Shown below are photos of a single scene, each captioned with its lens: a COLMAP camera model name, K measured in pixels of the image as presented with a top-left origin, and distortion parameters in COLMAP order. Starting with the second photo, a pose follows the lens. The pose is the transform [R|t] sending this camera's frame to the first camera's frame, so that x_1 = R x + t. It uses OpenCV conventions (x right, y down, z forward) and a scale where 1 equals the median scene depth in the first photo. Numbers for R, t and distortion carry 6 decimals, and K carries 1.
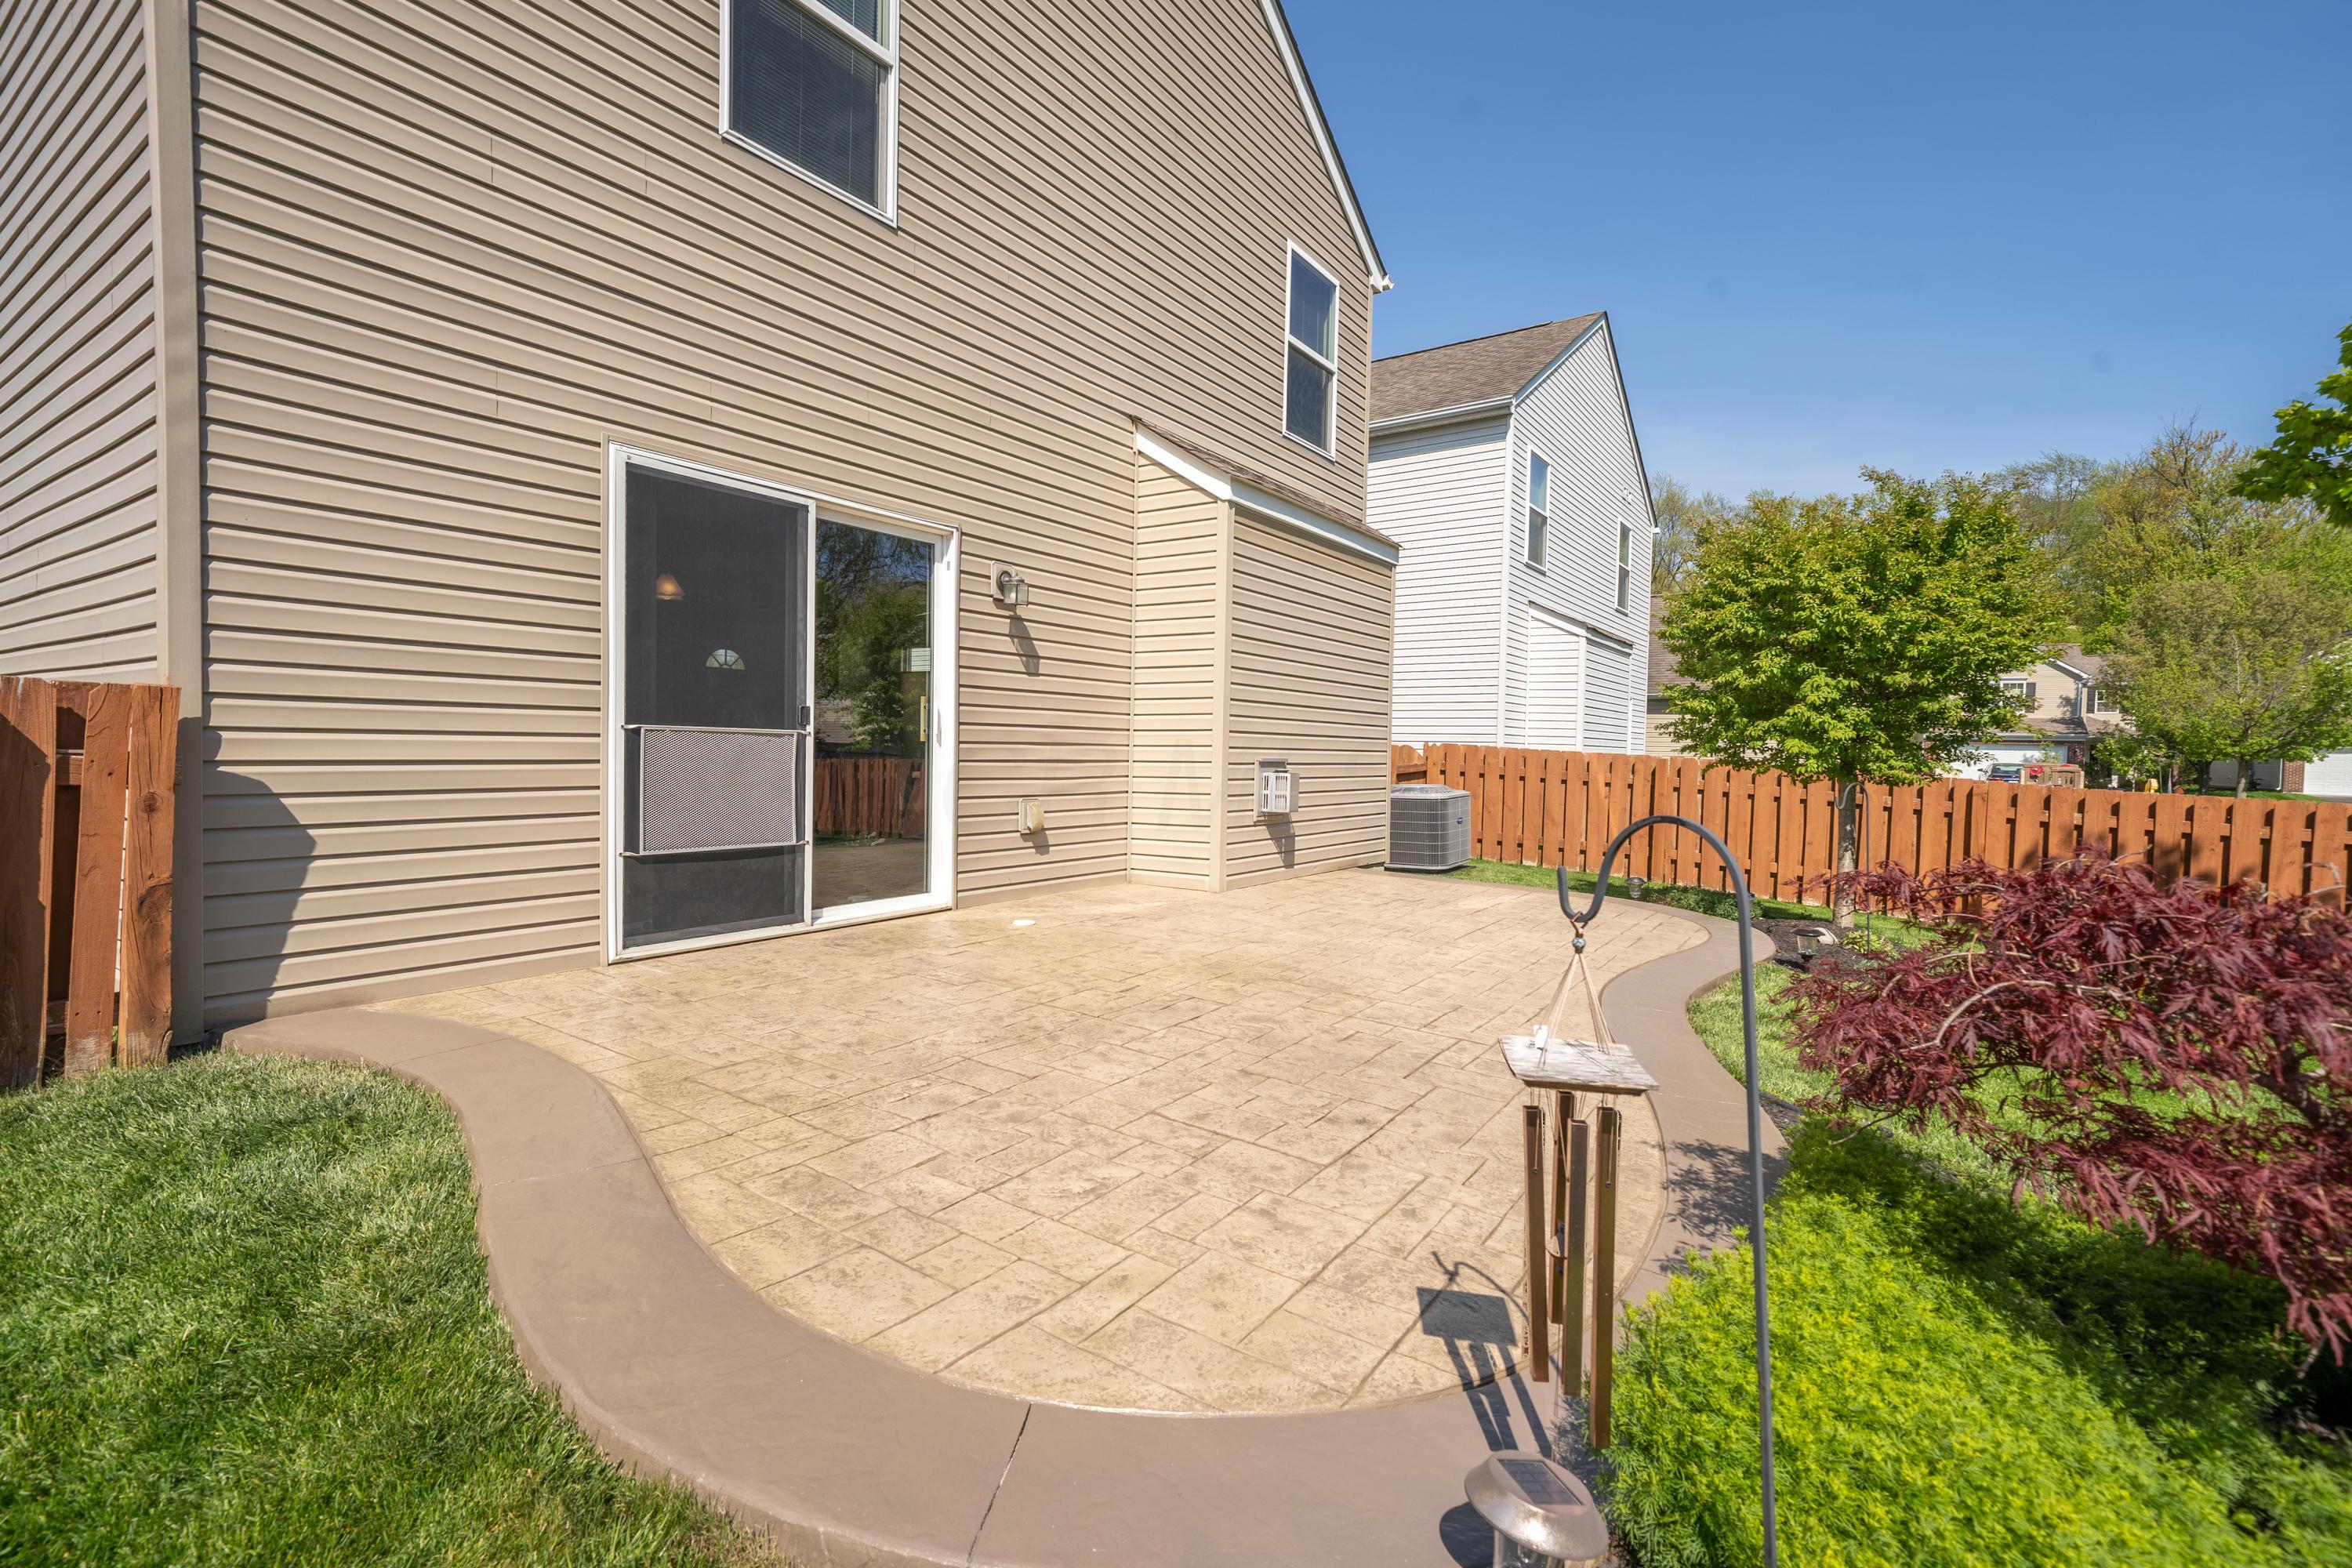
lens RADIAL K [[1049.6, 0, 1180.1], [0, 1049.6, 781.9], [0, 0, 1]] dist [0.002610, 0.001819]
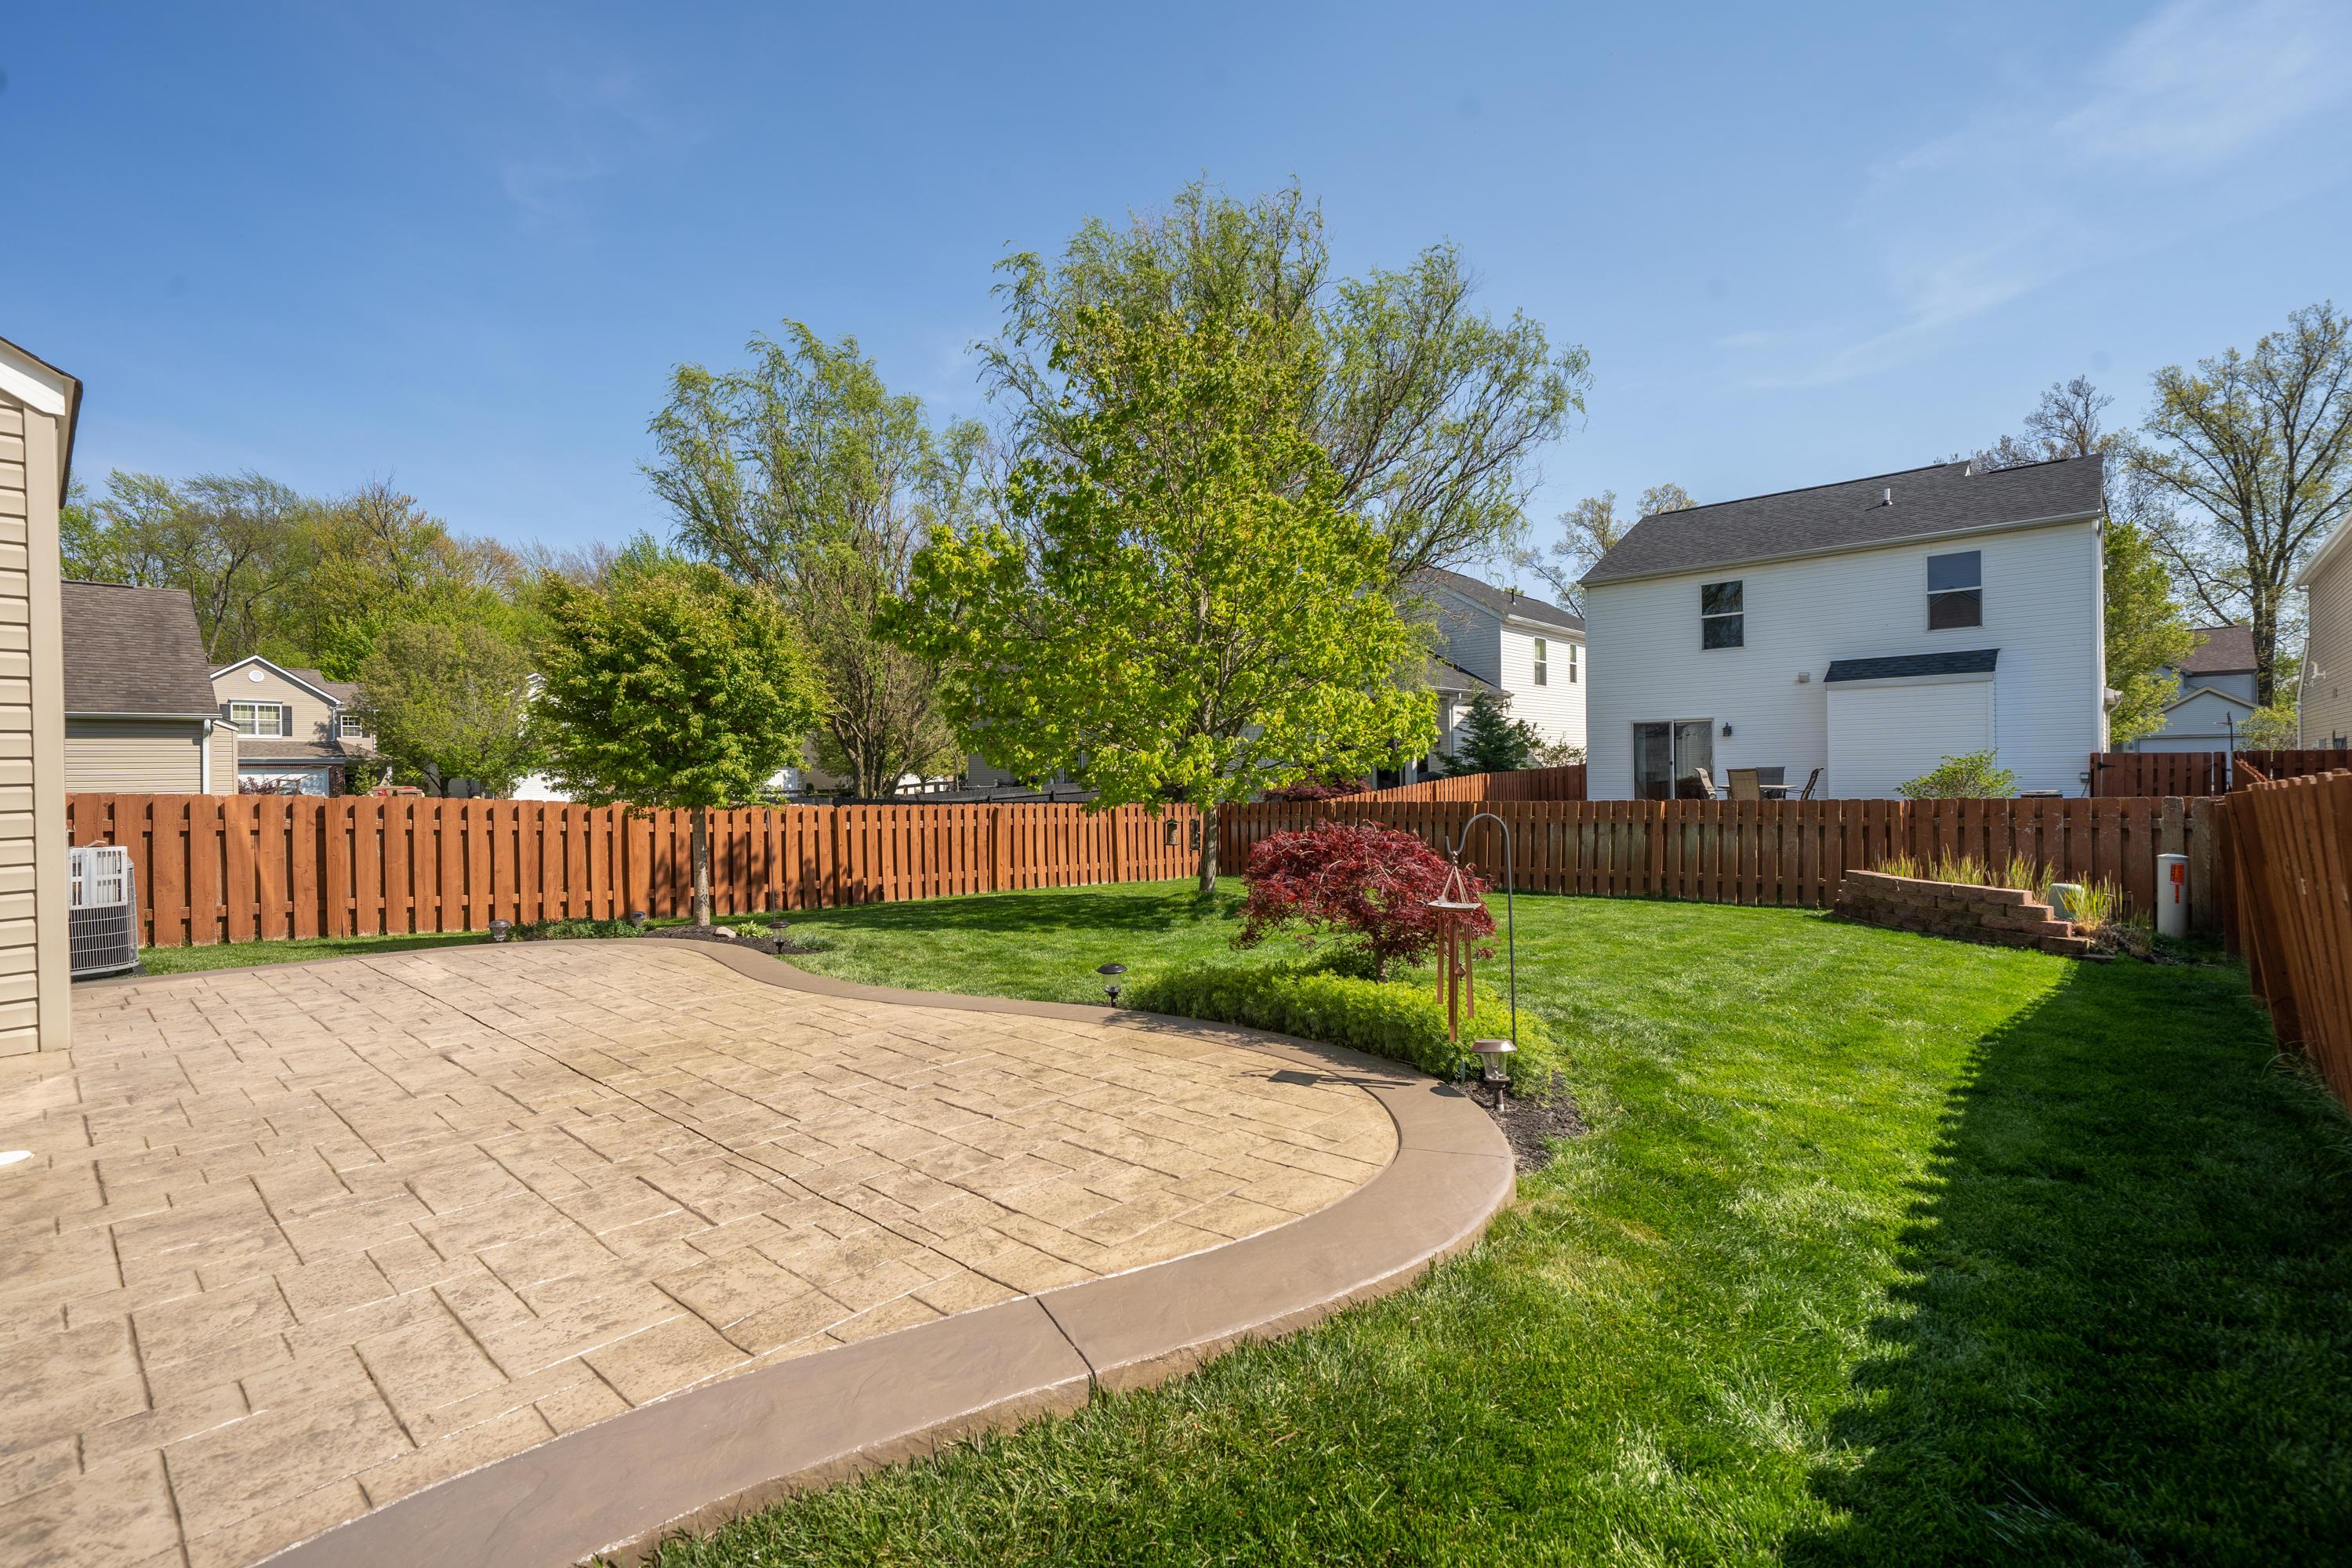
lens RADIAL K [[1049.6, 0, 1160.5], [0, 1049.6, 783.2], [0, 0, 1]] dist [0.002610, 0.001819]
pose [[0.129469, -0.031053, 0.991097, -0.672630], [0.047595, 0.998552, 0.025069, -0.048079], [-0.990441, 0.043925, 0.130760, 0.370178]]
